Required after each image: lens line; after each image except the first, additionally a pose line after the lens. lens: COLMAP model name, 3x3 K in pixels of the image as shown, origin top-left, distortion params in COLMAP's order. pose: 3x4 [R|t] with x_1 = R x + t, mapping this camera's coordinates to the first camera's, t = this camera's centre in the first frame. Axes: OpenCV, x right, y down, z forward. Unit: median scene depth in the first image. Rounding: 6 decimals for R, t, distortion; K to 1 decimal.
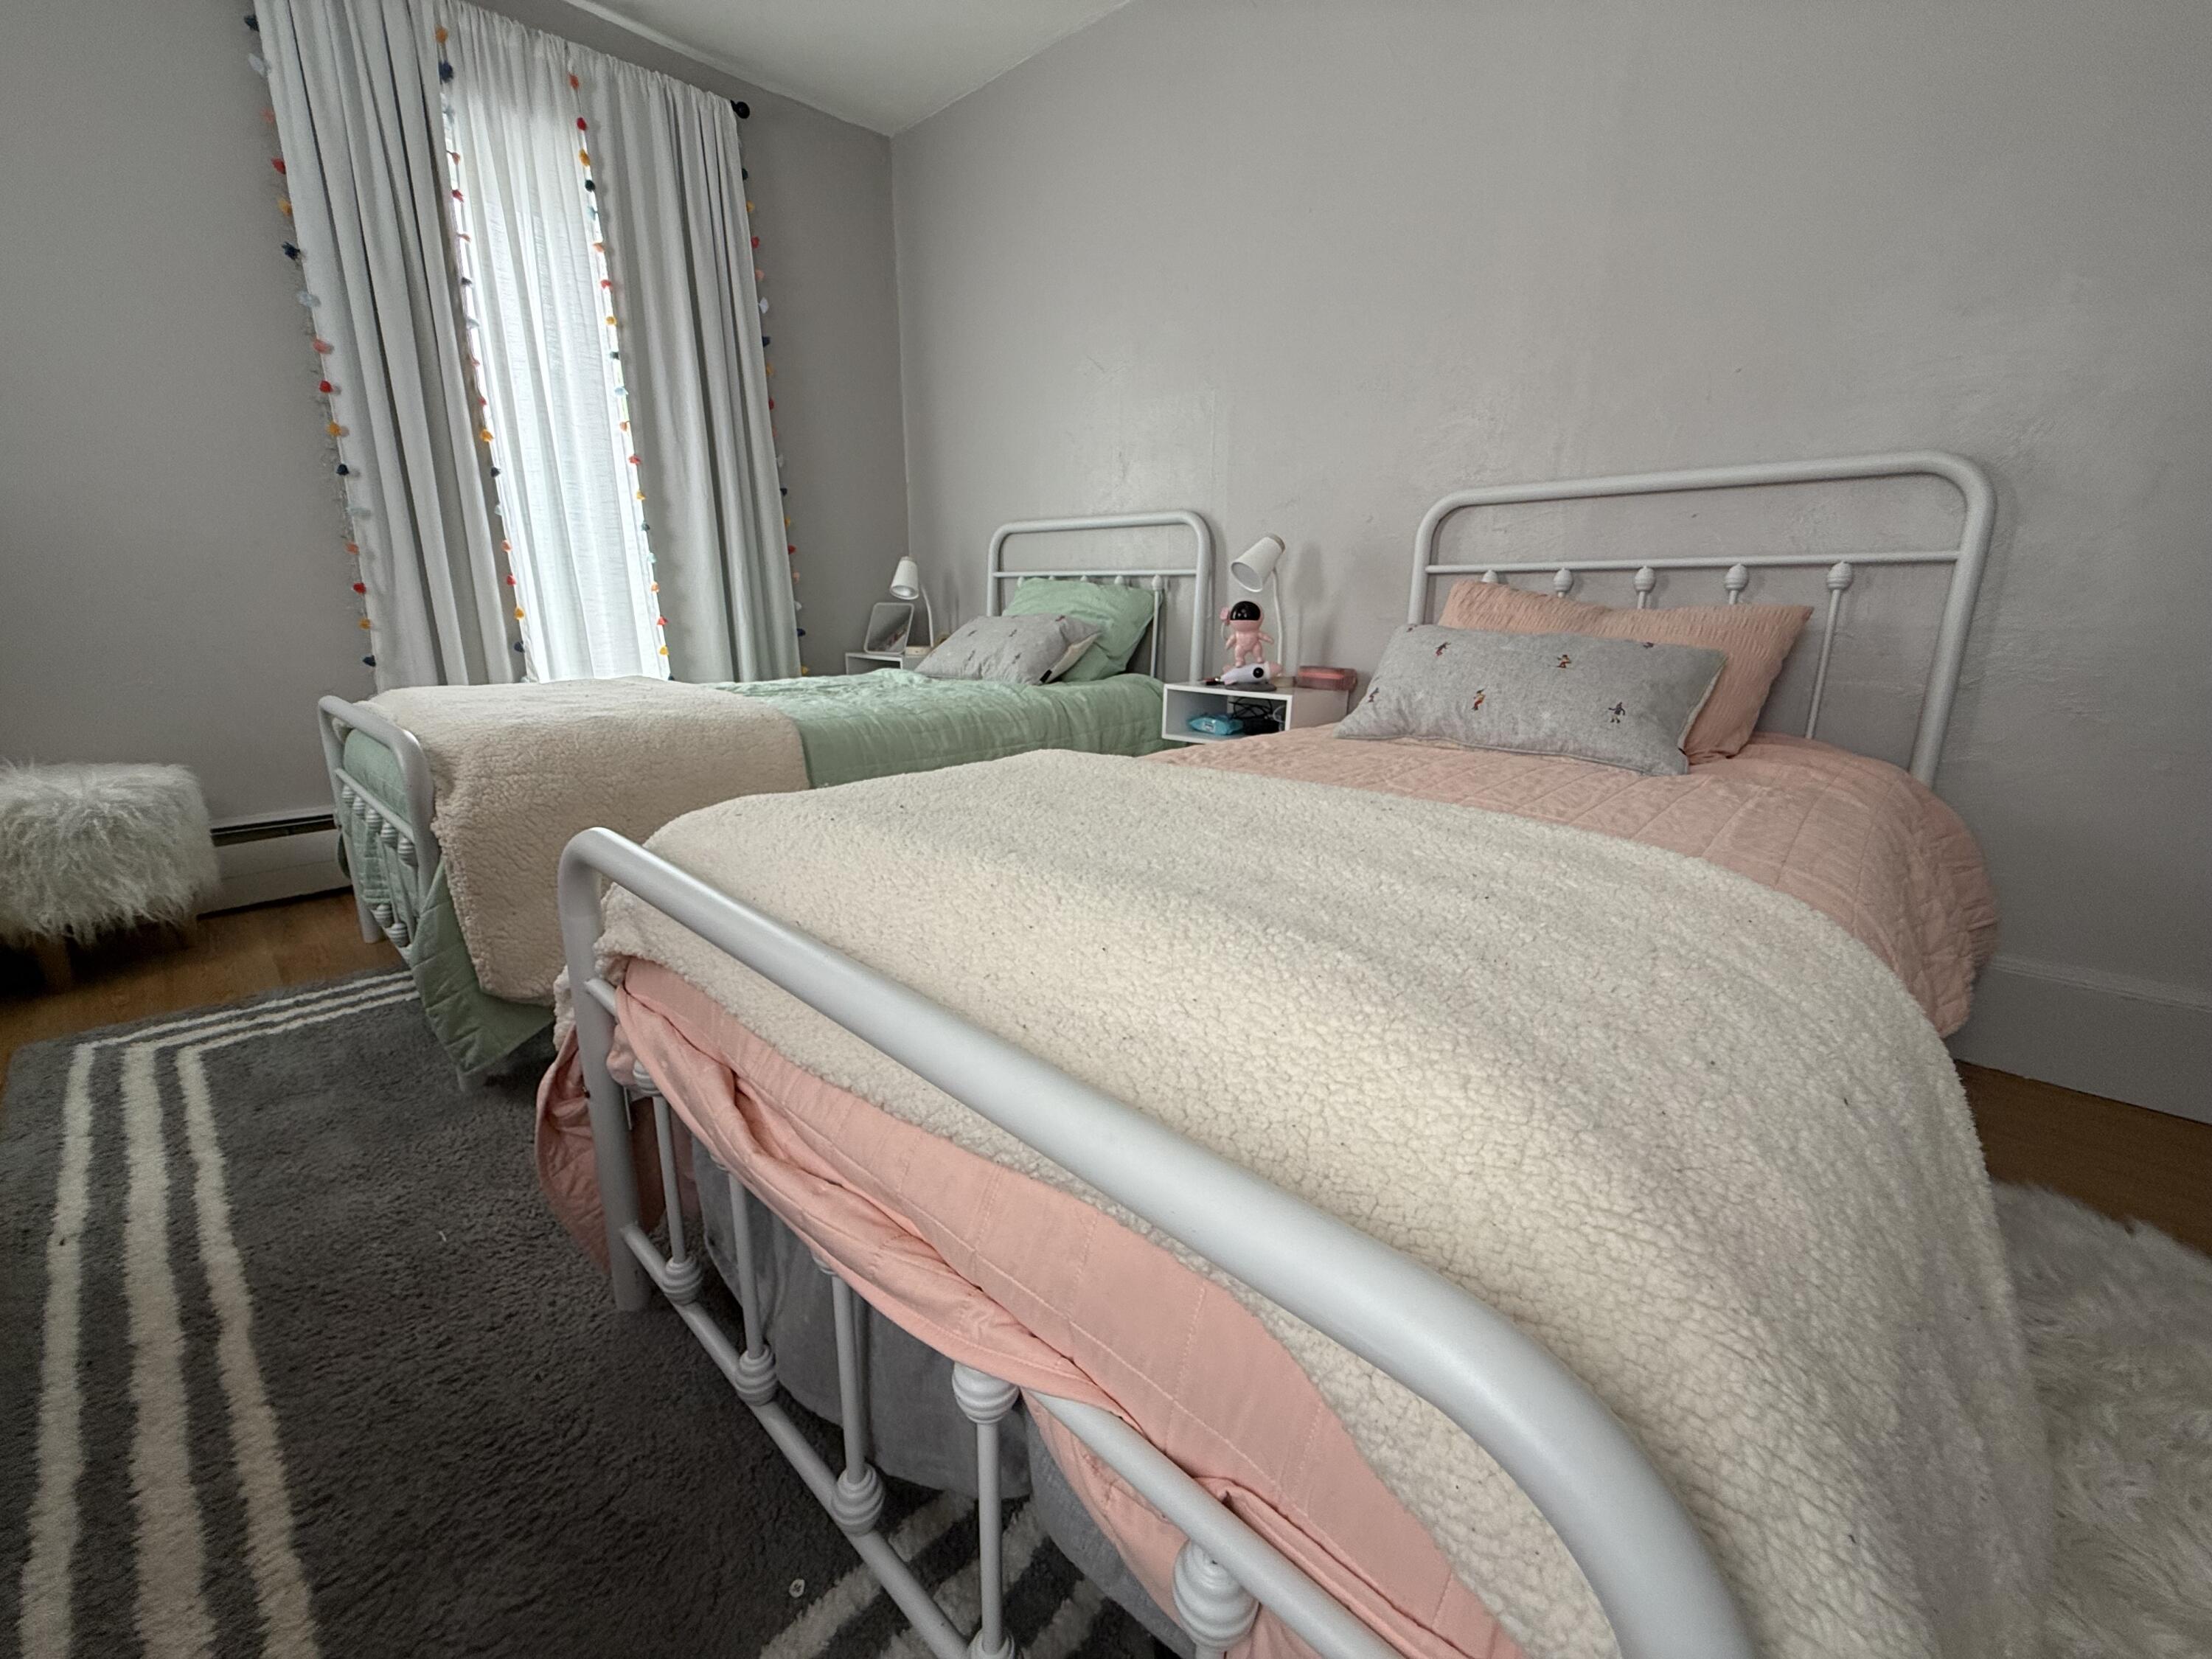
lens RADIAL K [[882.9, 0, 1109.6], [0, 882.9, 828.0], [0, 0, 1]] dist [0.001799, 0.000169]
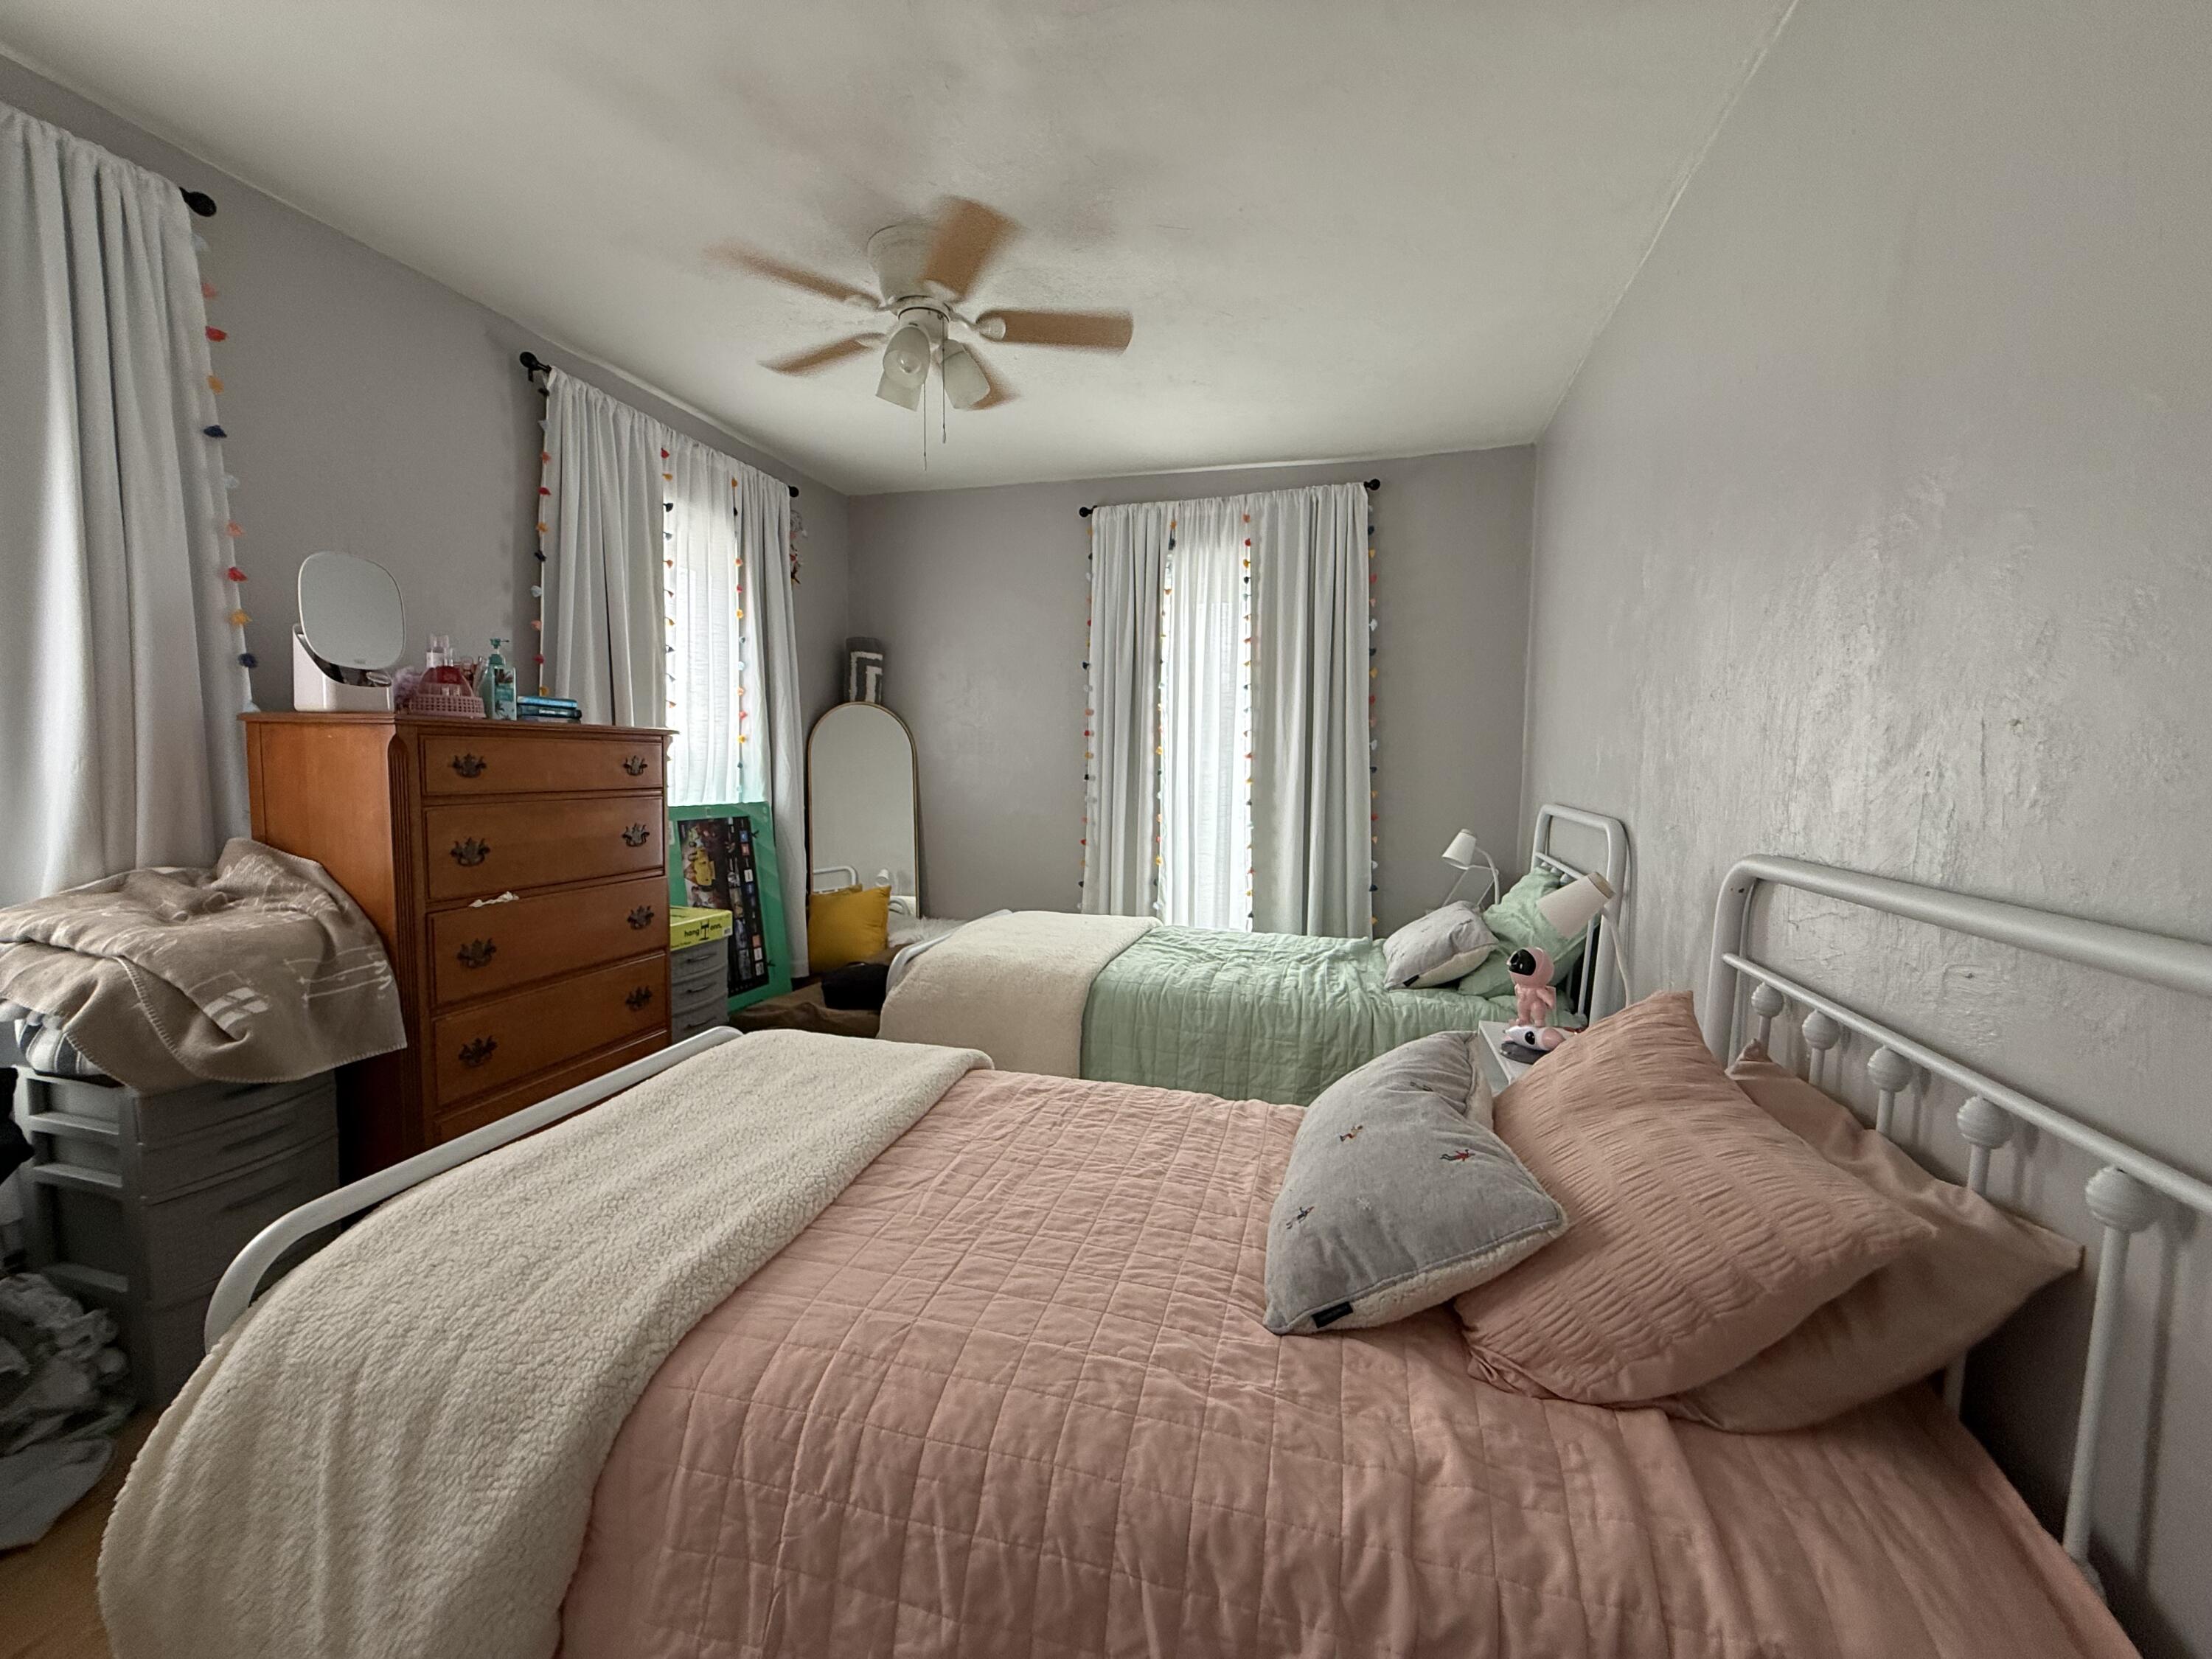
lens RADIAL K [[882.9, 0, 1105.2], [0, 882.9, 827.9], [0, 0, 1]] dist [0.001799, 0.000169]
pose [[0.457667, 0.068023, -0.886518, 0.622769], [-0.234345, 0.971042, -0.046473, -0.212536], [0.857685, 0.229020, 0.460354, 0.231206]]
